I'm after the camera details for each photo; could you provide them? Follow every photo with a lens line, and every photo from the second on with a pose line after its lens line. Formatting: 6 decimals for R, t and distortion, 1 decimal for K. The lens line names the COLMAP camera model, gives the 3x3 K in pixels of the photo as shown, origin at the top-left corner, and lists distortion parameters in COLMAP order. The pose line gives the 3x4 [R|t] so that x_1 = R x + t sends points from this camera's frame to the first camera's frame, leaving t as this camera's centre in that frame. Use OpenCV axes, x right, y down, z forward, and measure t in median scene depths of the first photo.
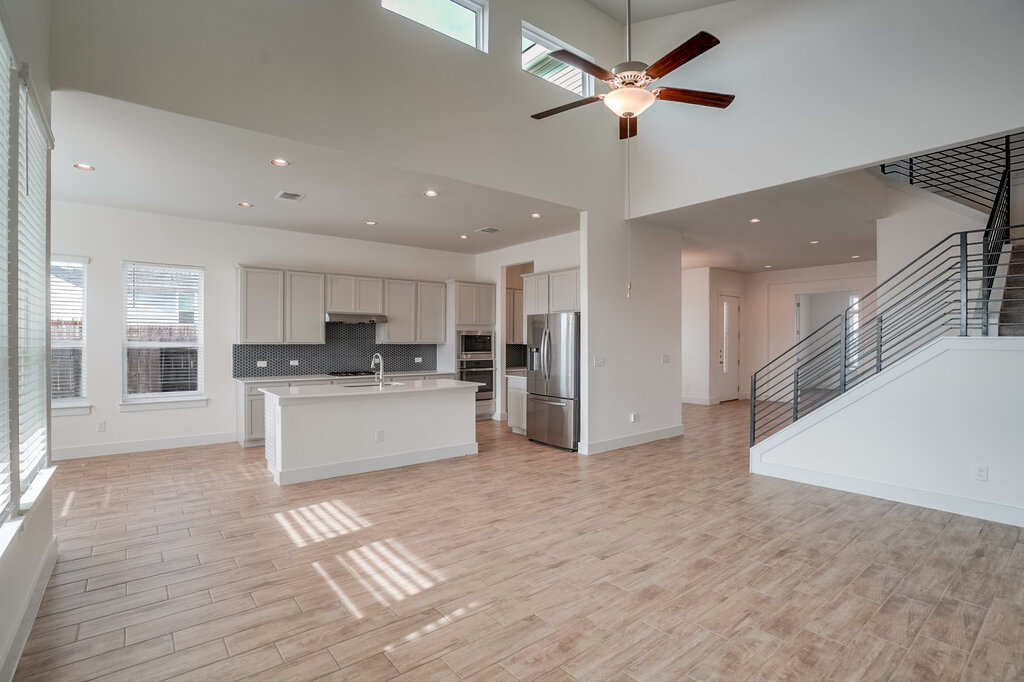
lens RADIAL K [[473.6, 0, 511.1], [0, 473.6, 340.8], [0, 0, 1]] dist [-0.000955, -0.000100]
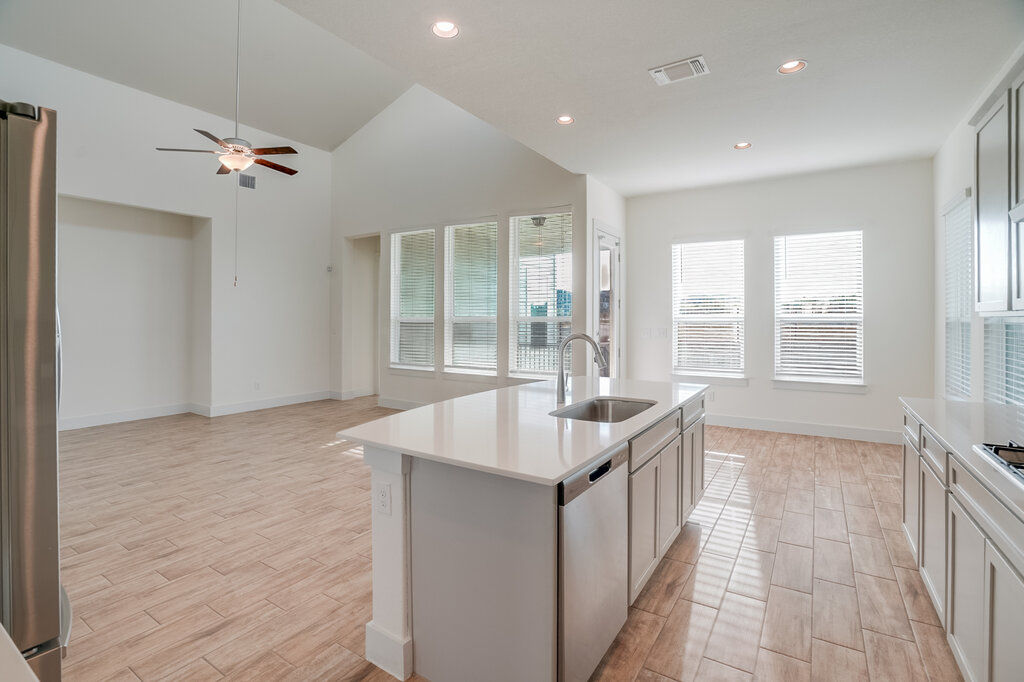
lens RADIAL K [[473.6, 0, 508.9], [0, 473.6, 332.3], [0, 0, 1]] dist [-0.000955, -0.000100]
pose [[-0.948168, 0.009331, -0.317632, -0.082955], [0.005619, 0.999905, 0.012603, 0.020716], [0.317720, 0.010165, -0.948130, 1.802817]]
